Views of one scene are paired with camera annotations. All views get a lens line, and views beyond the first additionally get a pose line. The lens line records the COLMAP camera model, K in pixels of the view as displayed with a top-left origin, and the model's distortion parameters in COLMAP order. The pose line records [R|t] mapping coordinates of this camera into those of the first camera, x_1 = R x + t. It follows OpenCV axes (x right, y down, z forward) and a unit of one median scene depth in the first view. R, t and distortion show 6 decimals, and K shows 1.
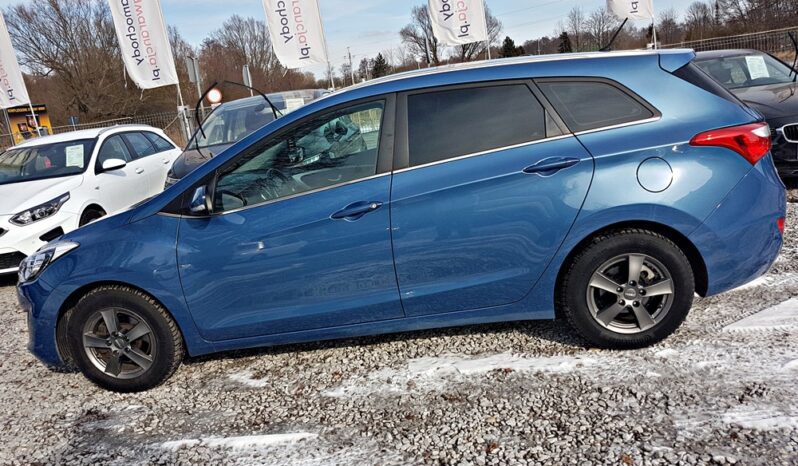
lens RADIAL K [[613.7, 0, 387.4], [0, 613.7, 235.9], [0, 0, 1]] dist [-0.015801, -0.002374]
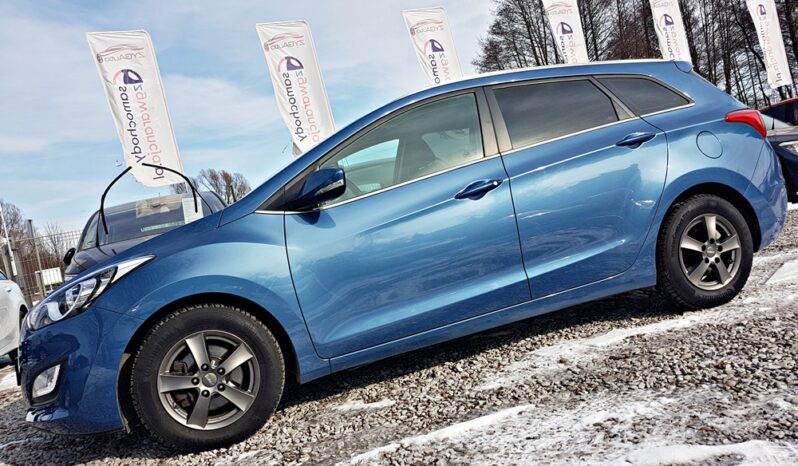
lens RADIAL K [[613.7, 0, 387.4], [0, 613.7, 235.9], [0, 0, 1]] dist [-0.015801, -0.002374]
pose [[0.930693, -0.059180, 0.360983, -0.545013], [0.150353, 0.961502, -0.230015, 0.233190], [-0.333474, 0.268348, 0.903761, 0.186591]]
